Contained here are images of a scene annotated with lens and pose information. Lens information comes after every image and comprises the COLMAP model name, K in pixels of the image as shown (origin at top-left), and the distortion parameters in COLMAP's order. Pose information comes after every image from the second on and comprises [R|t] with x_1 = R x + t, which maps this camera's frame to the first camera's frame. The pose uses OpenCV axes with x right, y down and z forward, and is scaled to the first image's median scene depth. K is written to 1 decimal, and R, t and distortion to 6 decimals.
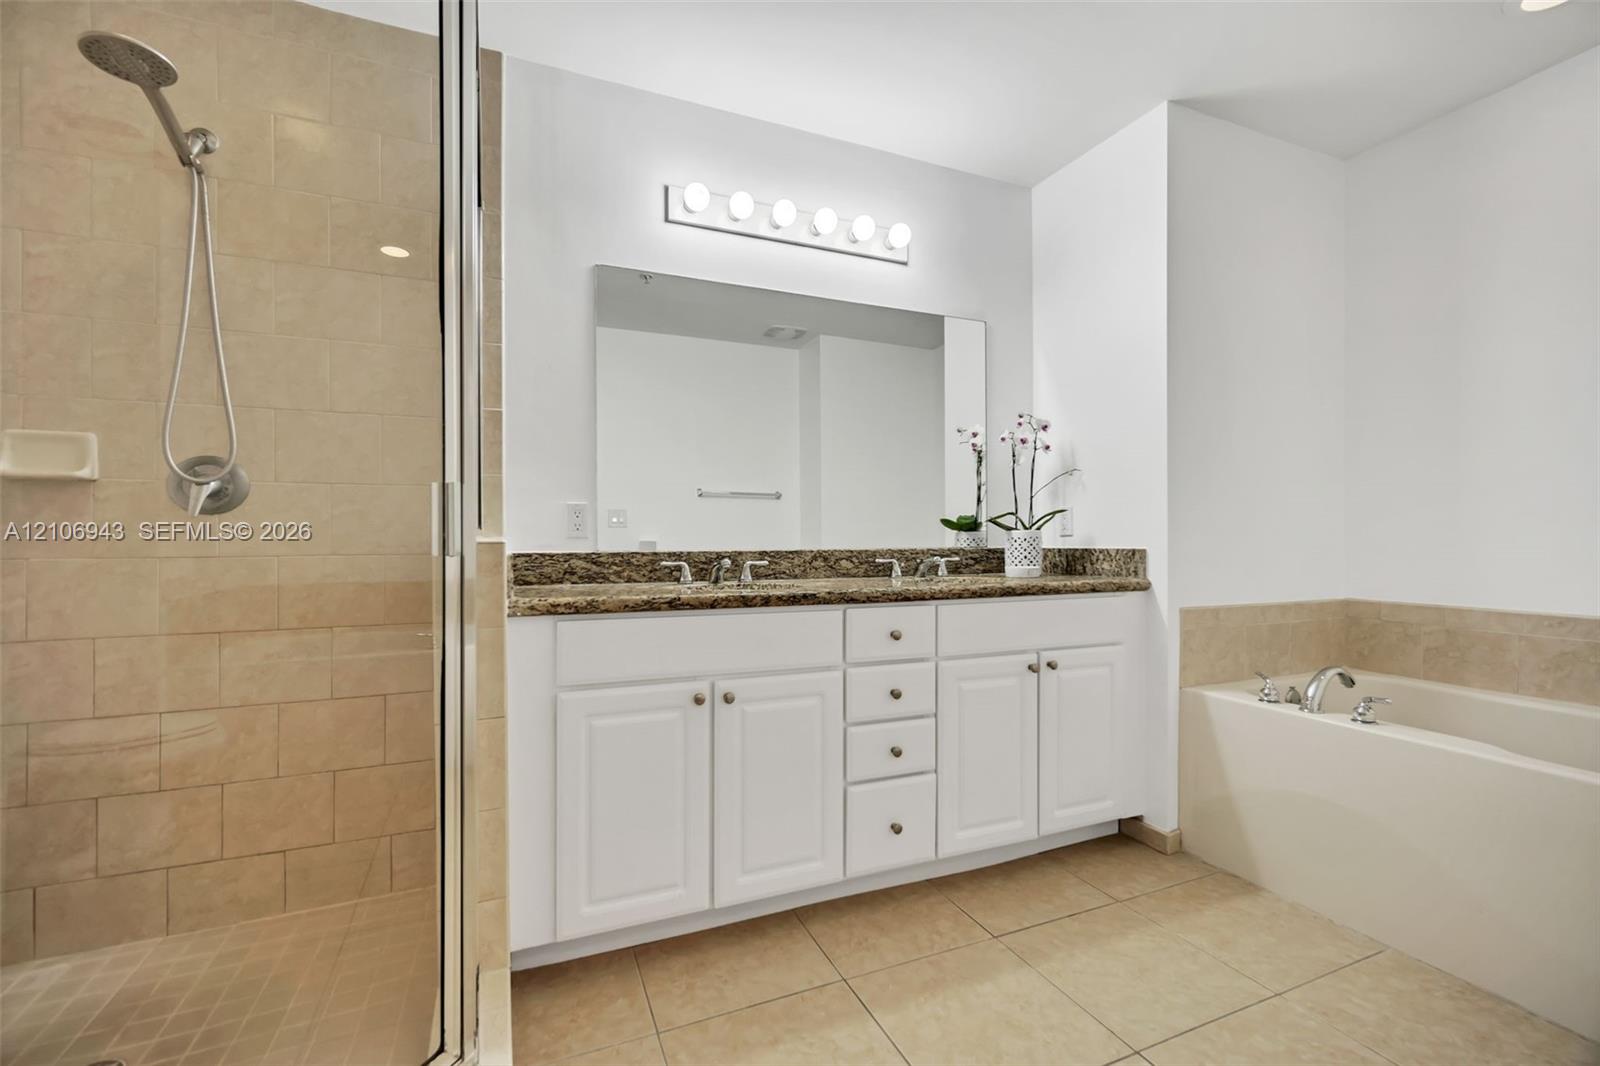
lens RADIAL K [[682.9, 0, 798.2], [0, 682.9, 536.4], [0, 0, 1]] dist [0.000023, -0.000526]
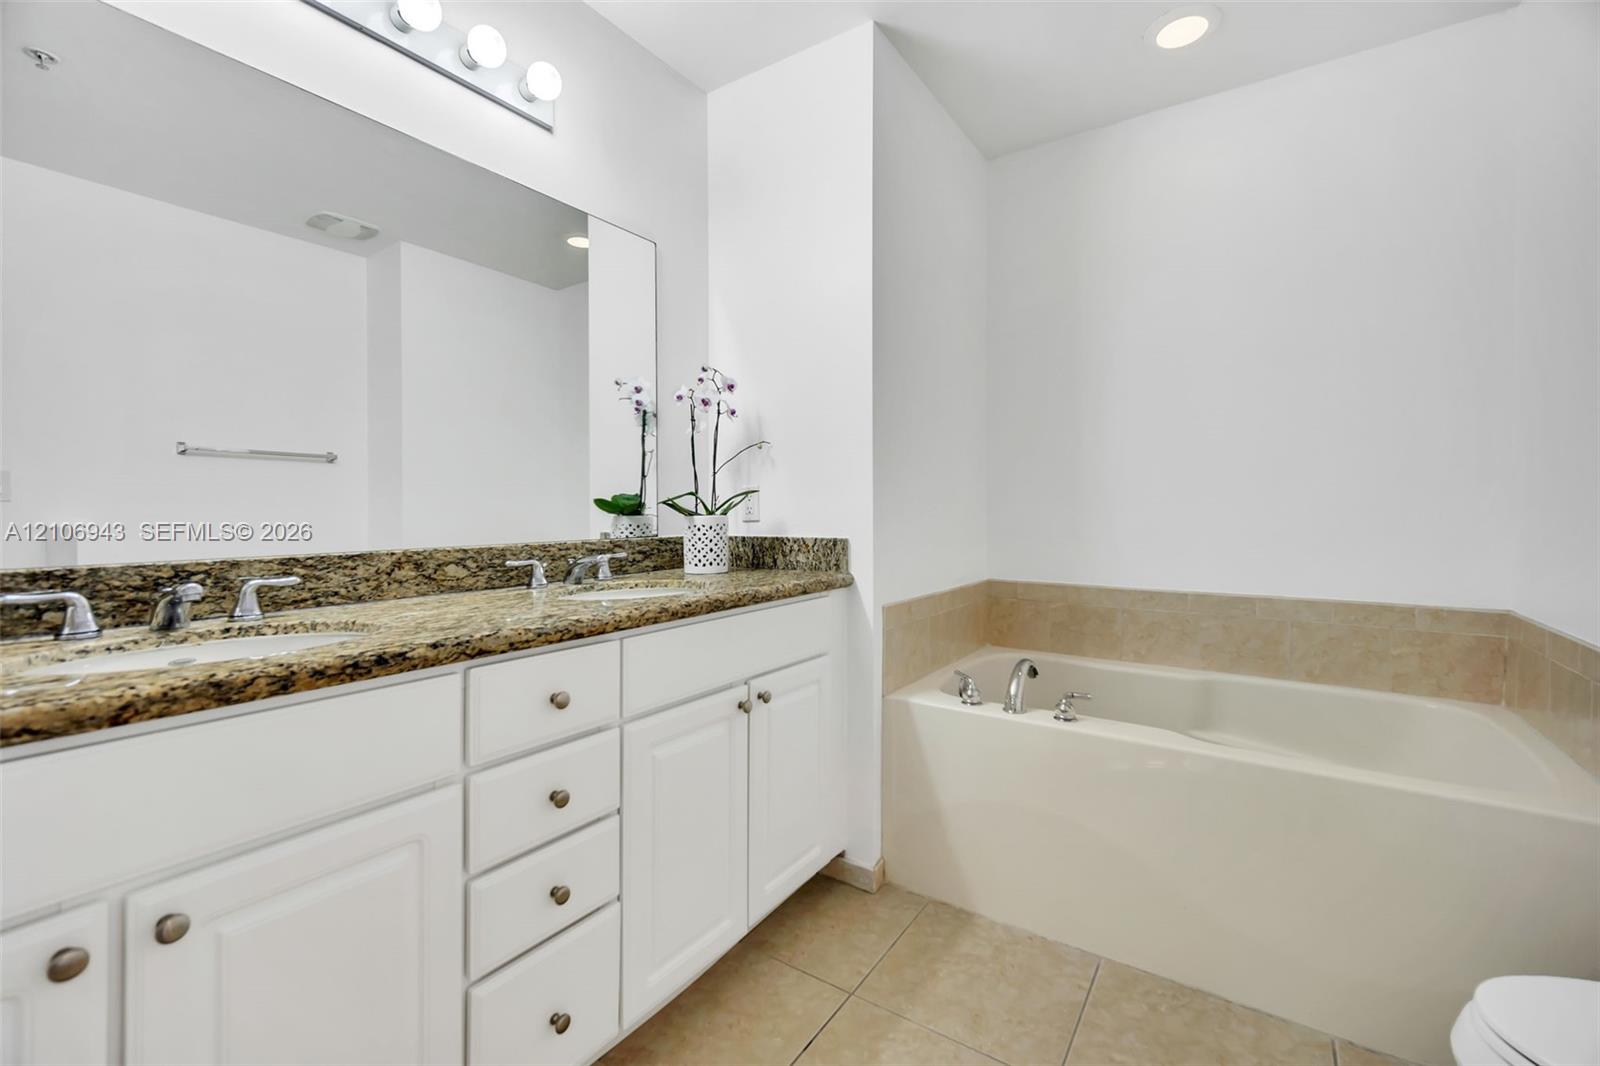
lens RADIAL K [[682.9, 0, 803.7], [0, 682.9, 510.6], [0, 0, 1]] dist [0.000023, -0.000526]
pose [[0.841761, -0.000241, 0.539851, 0.000556], [-0.001821, 0.999993, 0.003285, -0.019470], [-0.539848, -0.003748, 0.841754, 0.318513]]
